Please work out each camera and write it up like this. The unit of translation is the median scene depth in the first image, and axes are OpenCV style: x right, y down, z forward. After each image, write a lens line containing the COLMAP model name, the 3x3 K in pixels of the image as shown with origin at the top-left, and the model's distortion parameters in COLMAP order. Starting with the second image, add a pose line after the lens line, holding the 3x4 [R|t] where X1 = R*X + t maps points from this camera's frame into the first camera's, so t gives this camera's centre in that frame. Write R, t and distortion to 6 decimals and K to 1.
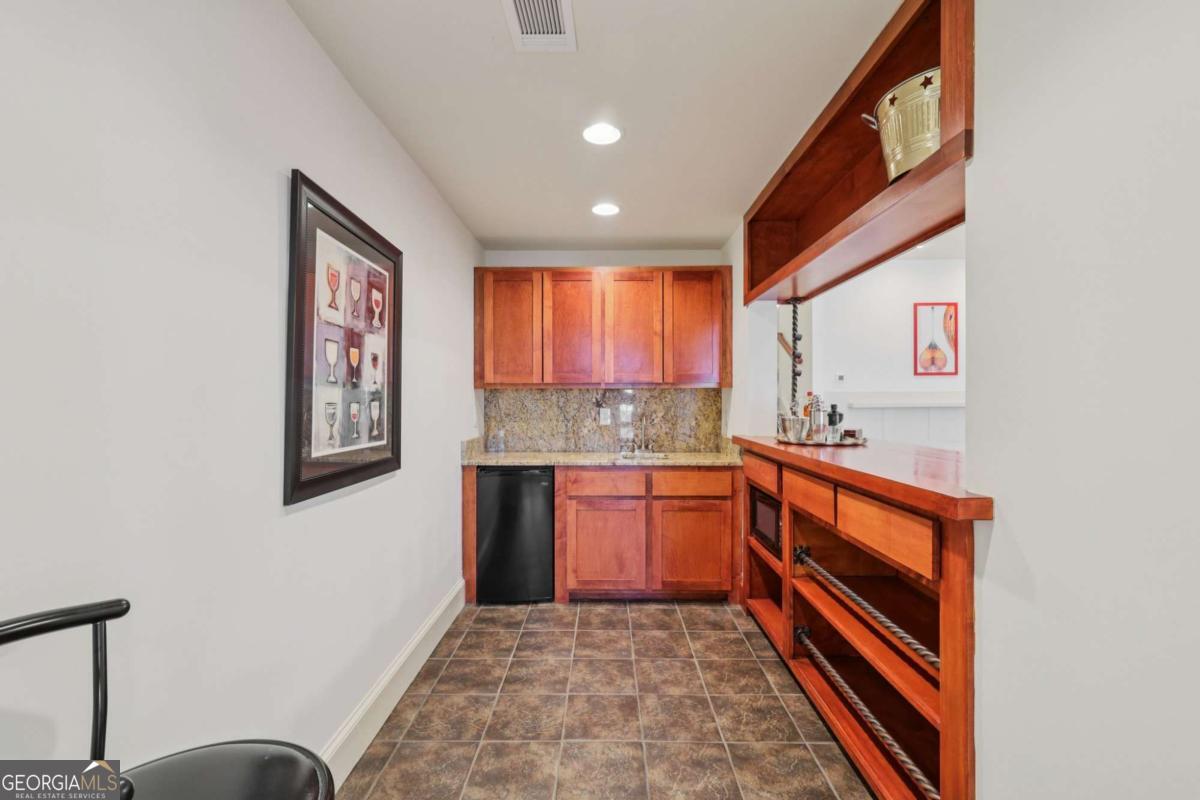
lens RADIAL K [[505.6, 0, 600.0], [0, 505.6, 400.0], [0, 0, 1]] dist [-0.000228, 0.000208]
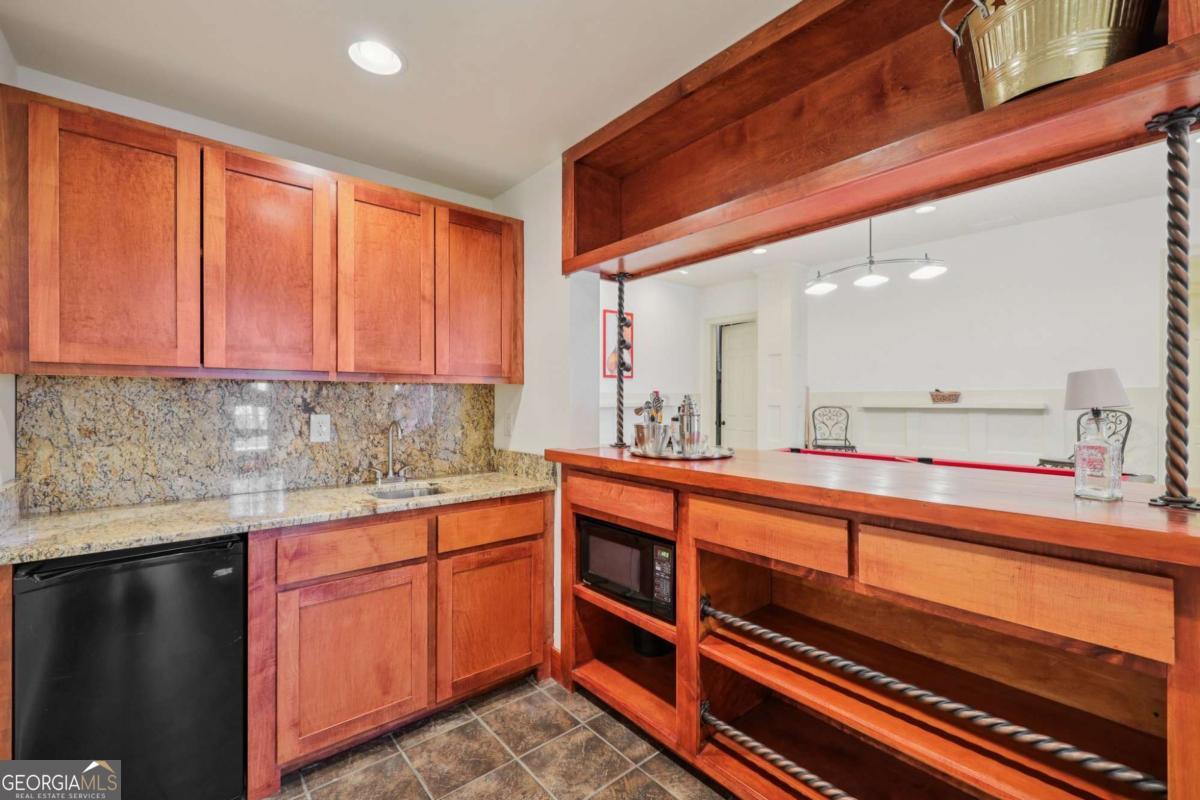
lens RADIAL K [[505.6, 0, 600.0], [0, 505.6, 400.0], [0, 0, 1]] dist [-0.000228, 0.000208]
pose [[0.759681, 0.001076, 0.650295, -0.151669], [-0.000985, 0.999999, -0.000505, -0.000982], [-0.650295, -0.000257, 0.759682, 0.391283]]
